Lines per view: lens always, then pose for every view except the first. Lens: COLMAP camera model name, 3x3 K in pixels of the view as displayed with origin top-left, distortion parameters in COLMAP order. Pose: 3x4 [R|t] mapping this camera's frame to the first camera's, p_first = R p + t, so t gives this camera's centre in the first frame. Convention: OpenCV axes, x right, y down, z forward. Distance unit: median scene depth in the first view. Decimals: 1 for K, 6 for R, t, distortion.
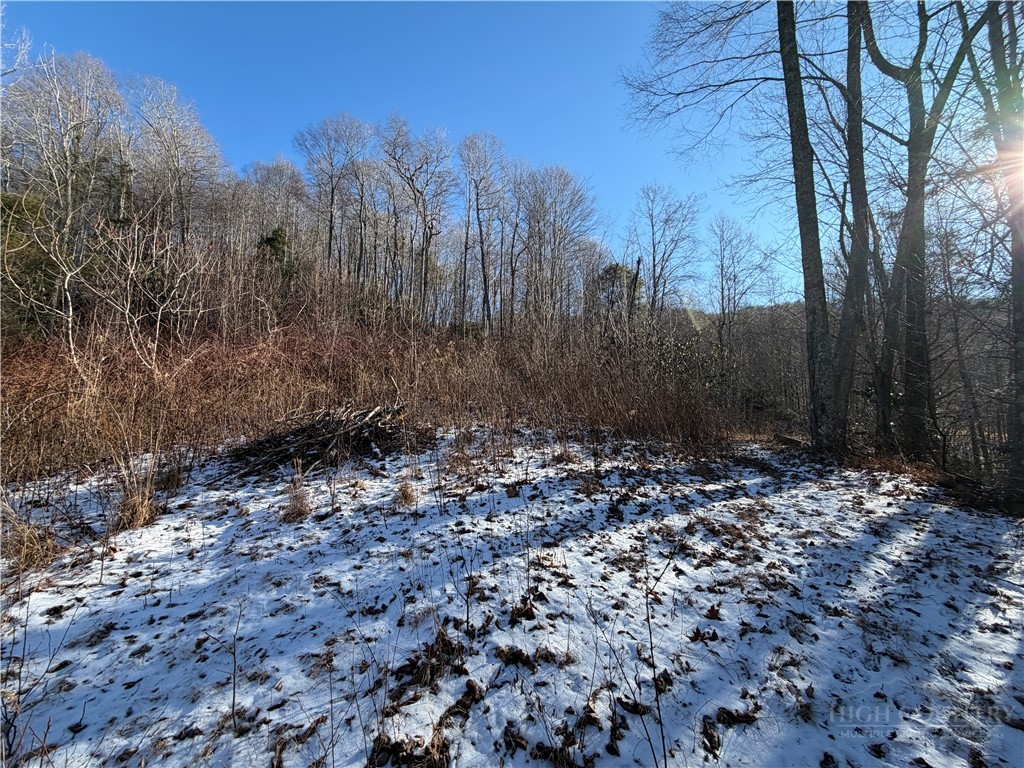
lens RADIAL K [[407.7, 0, 512.0], [0, 407.7, 384.0], [0, 0, 1]] dist [0.002294, -0.000897]
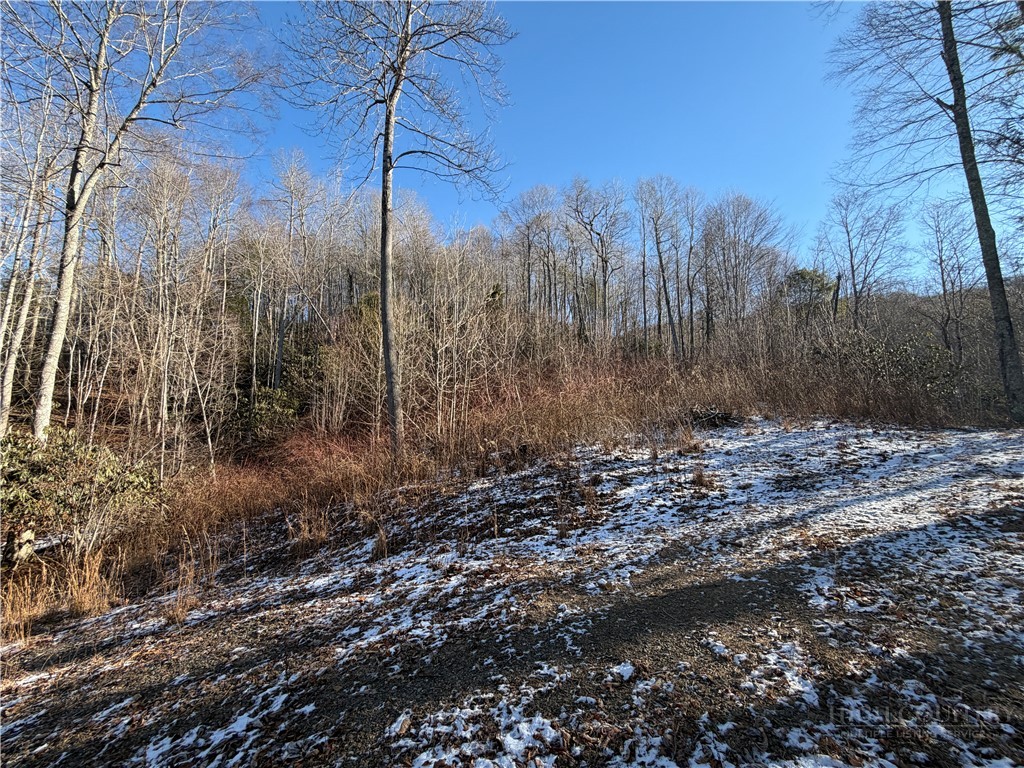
lens RADIAL K [[407.7, 0, 512.0], [0, 407.7, 384.0], [0, 0, 1]] dist [0.002294, -0.000897]
pose [[0.934449, -0.056670, -0.351559, -0.102148], [0.043665, 0.998040, -0.044819, -0.000770], [0.353410, 0.026531, 0.935092, -0.240505]]
